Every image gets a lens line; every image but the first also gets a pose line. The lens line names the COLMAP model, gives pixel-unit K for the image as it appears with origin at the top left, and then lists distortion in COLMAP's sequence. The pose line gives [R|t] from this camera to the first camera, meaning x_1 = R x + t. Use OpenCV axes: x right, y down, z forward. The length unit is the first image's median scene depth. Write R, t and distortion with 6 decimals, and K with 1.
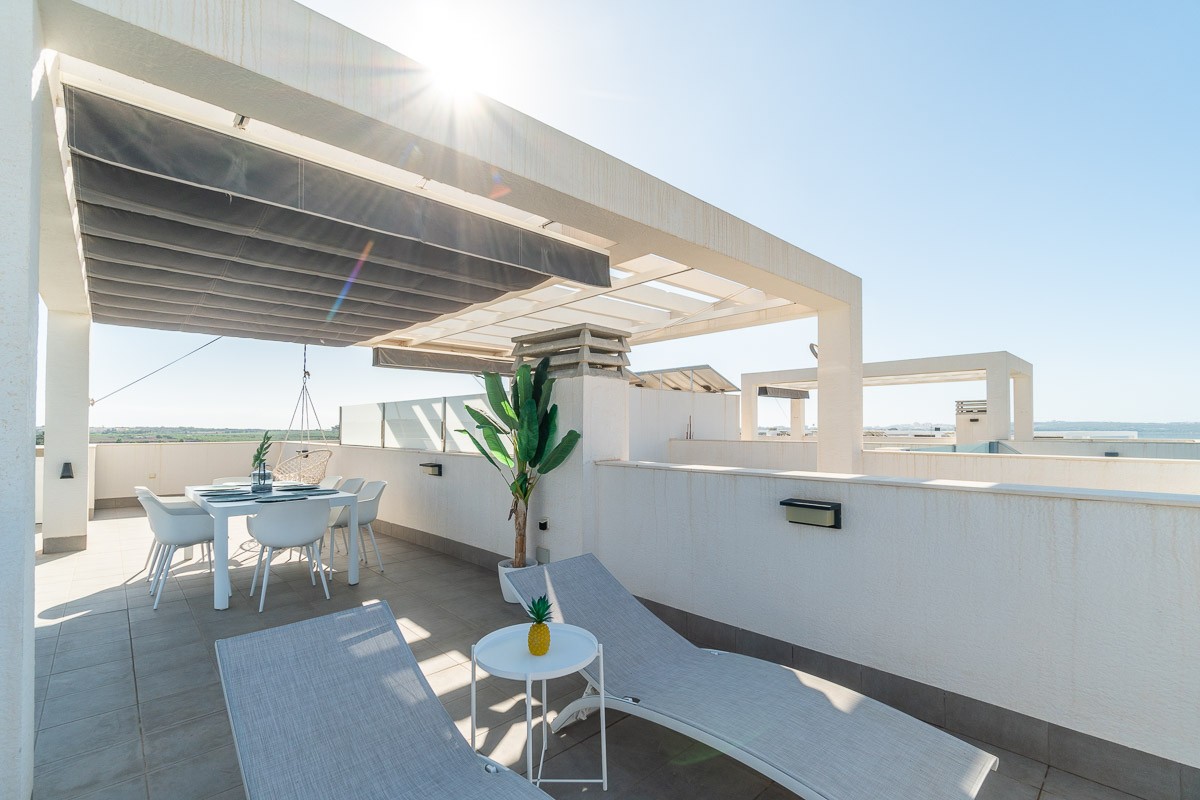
lens RADIAL K [[523.7, 0, 595.8], [0, 523.7, 405.1], [0, 0, 1]] dist [-0.004143, -0.000477]
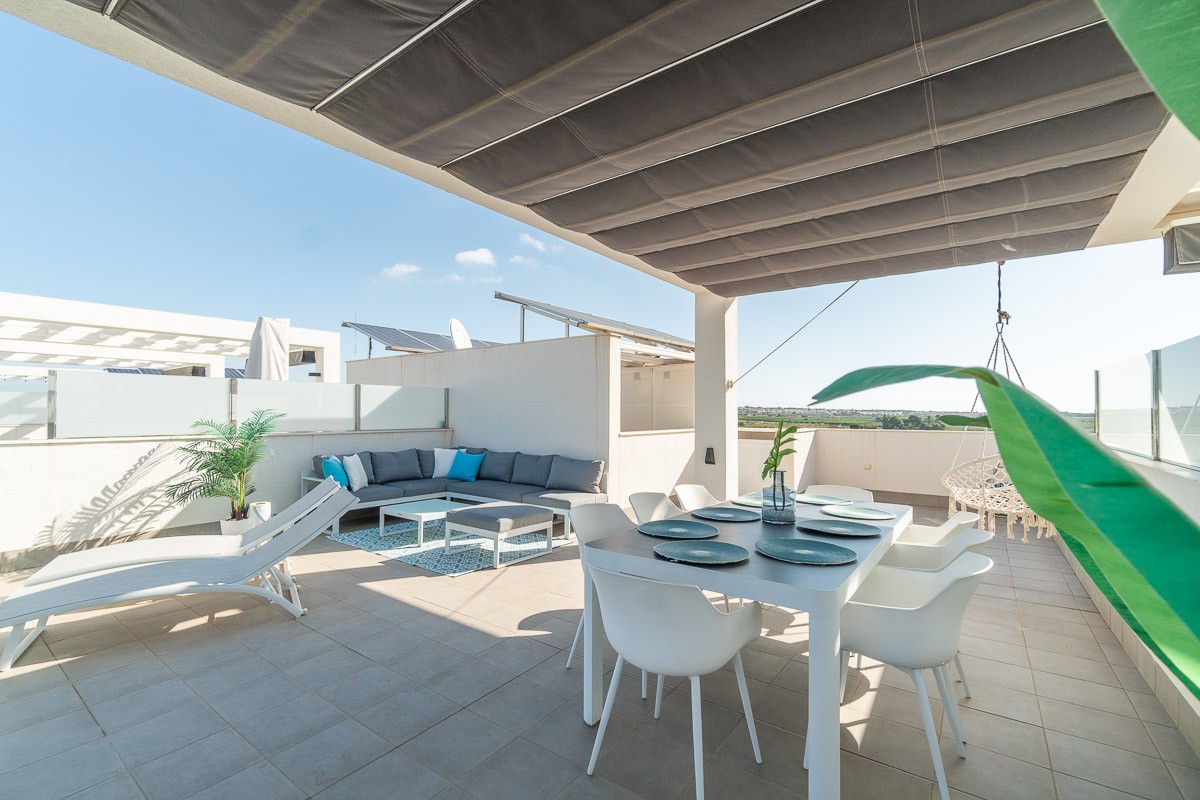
lens RADIAL K [[523.7, 0, 595.8], [0, 523.7, 405.1], [0, 0, 1]] dist [-0.004143, -0.000477]
pose [[0.169449, -0.017723, -0.985380, -0.078124], [0.032590, 0.999392, -0.012371, 0.028777], [0.985000, -0.030017, 0.169923, 0.484151]]
